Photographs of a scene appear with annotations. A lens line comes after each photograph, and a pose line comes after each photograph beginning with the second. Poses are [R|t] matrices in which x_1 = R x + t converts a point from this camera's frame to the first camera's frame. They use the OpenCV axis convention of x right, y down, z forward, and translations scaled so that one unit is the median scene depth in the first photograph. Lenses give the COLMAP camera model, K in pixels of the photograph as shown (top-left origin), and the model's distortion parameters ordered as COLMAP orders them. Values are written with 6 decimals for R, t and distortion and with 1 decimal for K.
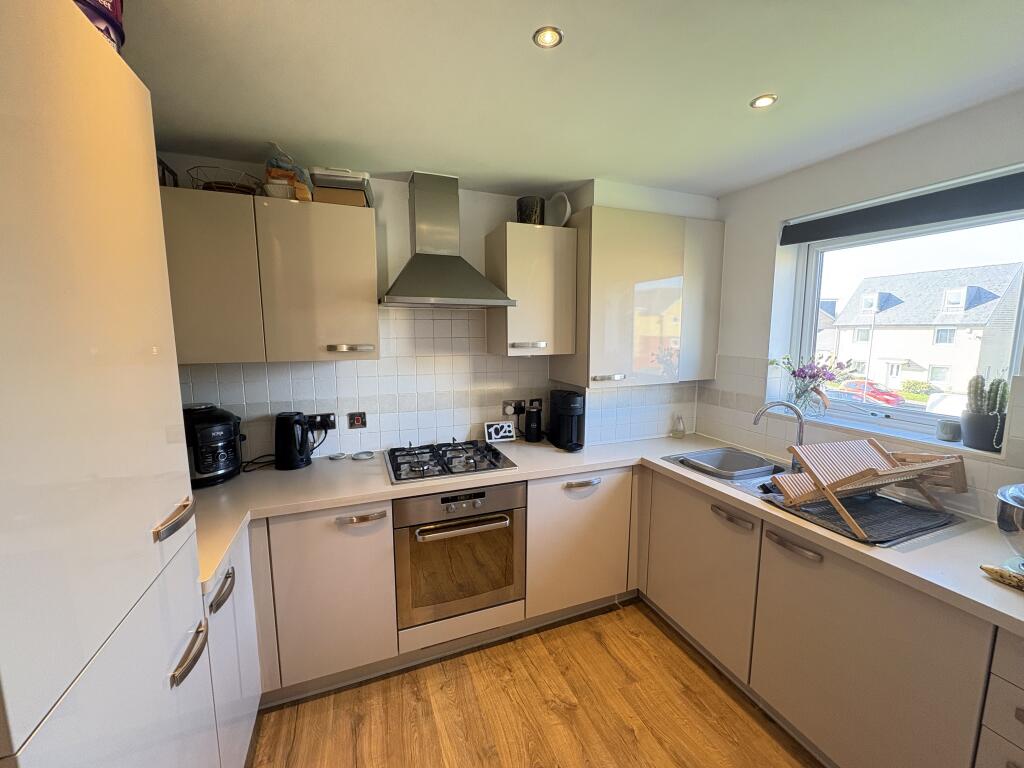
lens RADIAL K [[414.5, 0, 512.0], [0, 414.5, 384.0], [0, 0, 1]] dist [-0.000149, -0.000036]
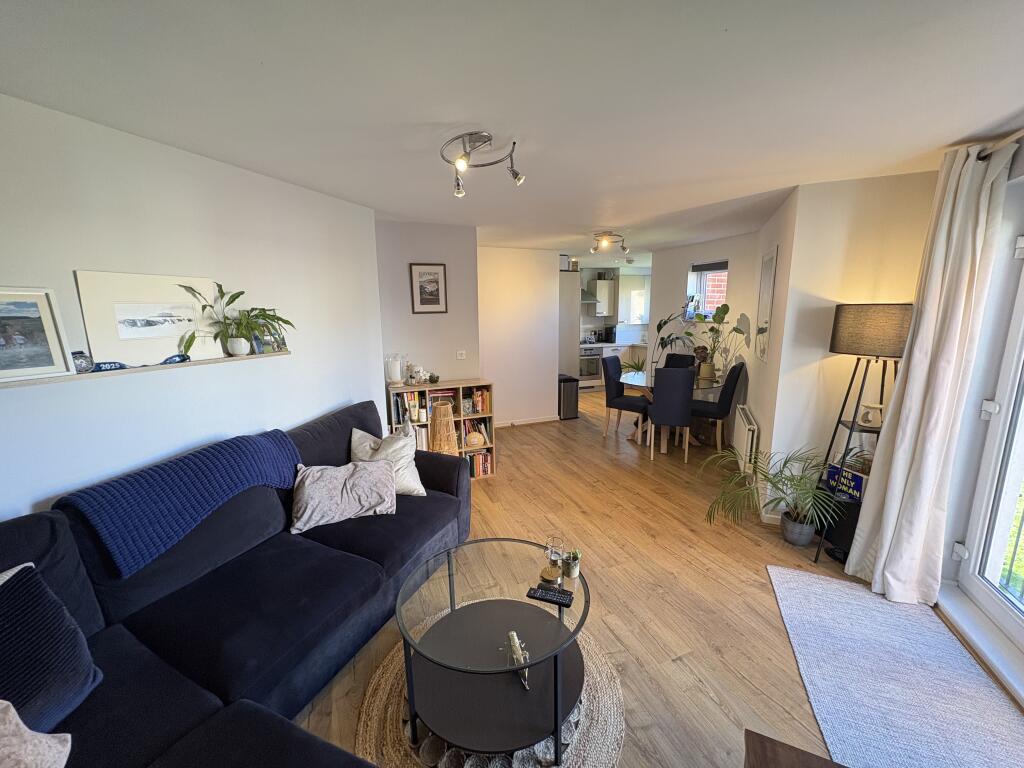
lens RADIAL K [[407.7, 0, 512.0], [0, 407.7, 384.0], [0, 0, 1]] dist [0.007449, -0.000087]
pose [[0.999920, -0.011640, -0.004952, -0.724296], [0.011881, 0.998582, 0.051893, 0.329758], [0.004341, -0.051948, 0.998640, -2.580510]]
